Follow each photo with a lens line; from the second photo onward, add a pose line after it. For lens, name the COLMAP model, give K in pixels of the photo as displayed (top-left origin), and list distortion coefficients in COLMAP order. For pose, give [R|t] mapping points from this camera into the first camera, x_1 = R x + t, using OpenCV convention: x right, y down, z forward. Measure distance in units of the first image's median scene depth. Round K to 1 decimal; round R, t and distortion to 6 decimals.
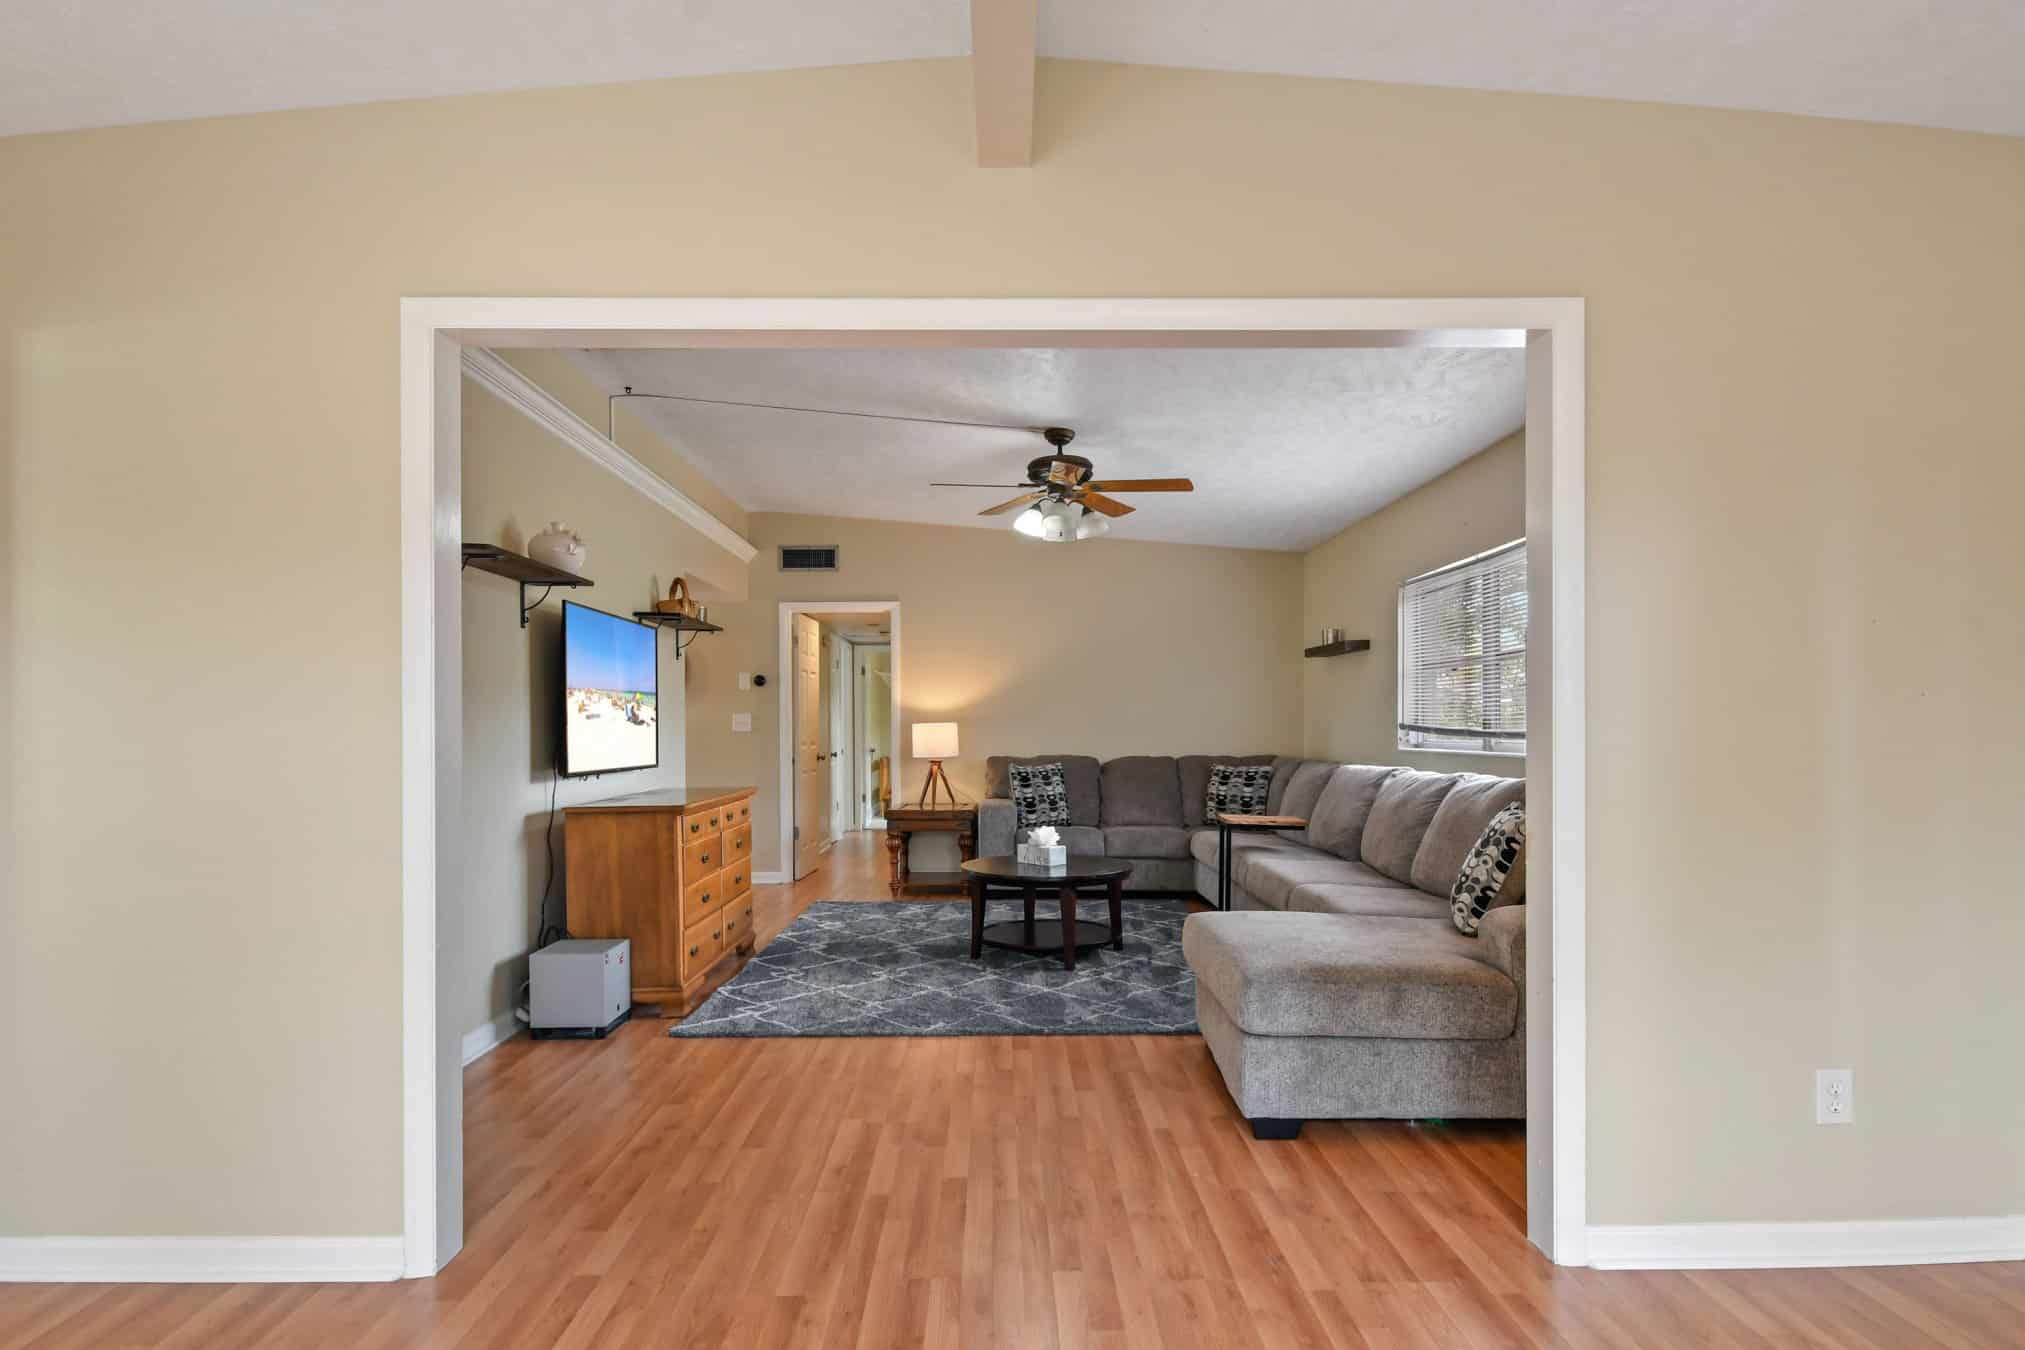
lens RADIAL K [[1121.7, 0, 1014.1], [0, 1121.7, 693.1], [0, 0, 1]] dist [0.006114, -0.000581]
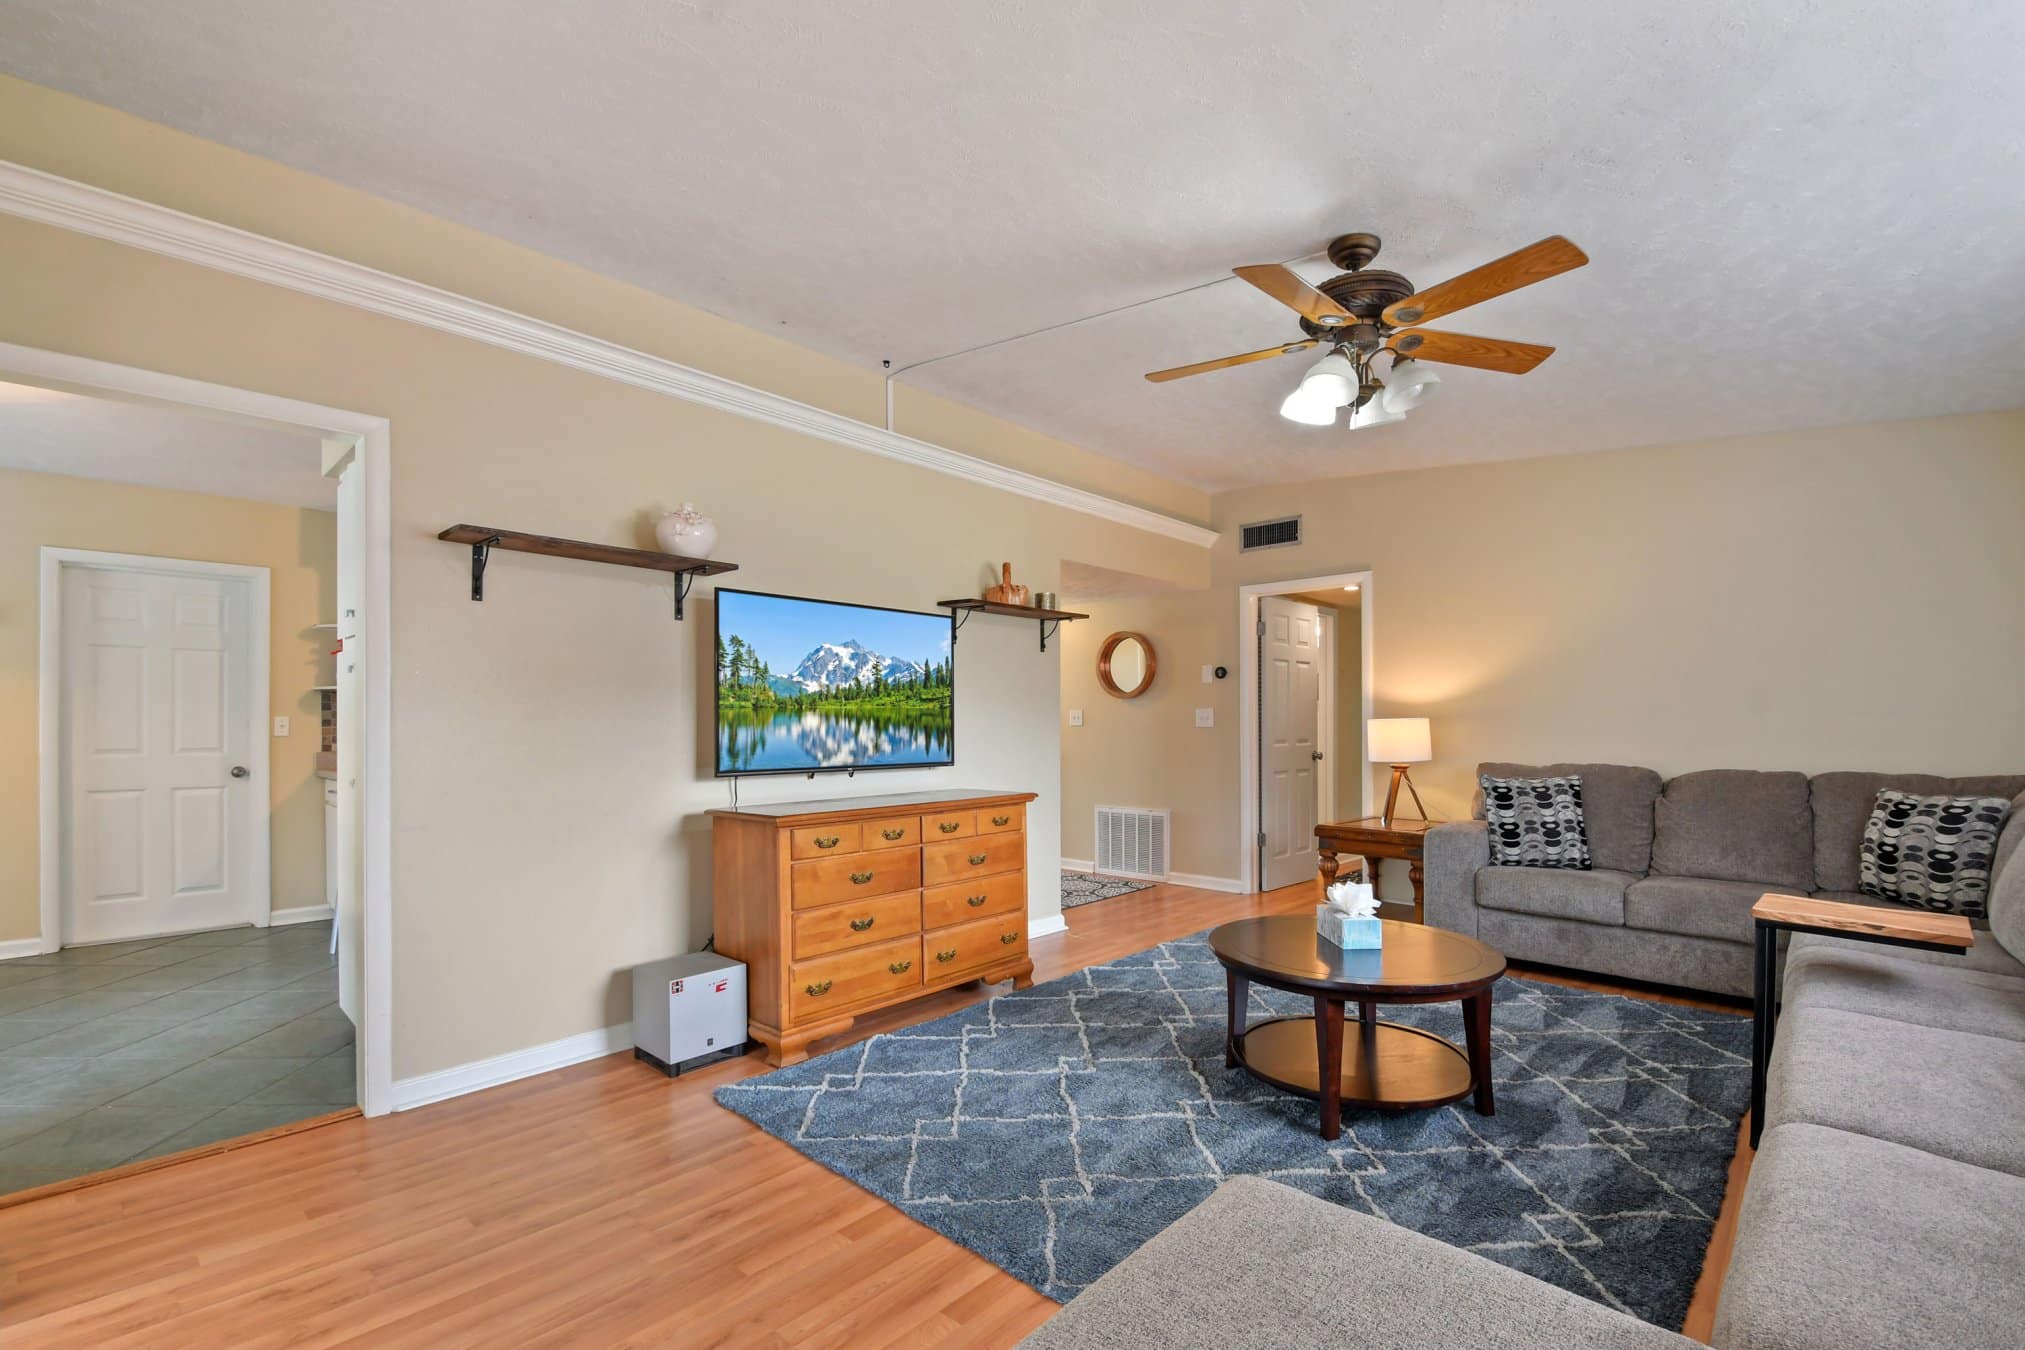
lens RADIAL K [[913.4, 0, 973.3], [0, 913.4, 698.1], [0, 0, 1]] dist [-0.011690, -0.003290]
pose [[0.725817, -0.014805, -0.687728, 0.162867], [0.018436, 0.999828, -0.002066, 0.008708], [0.687640, -0.011179, 0.725965, 0.348451]]
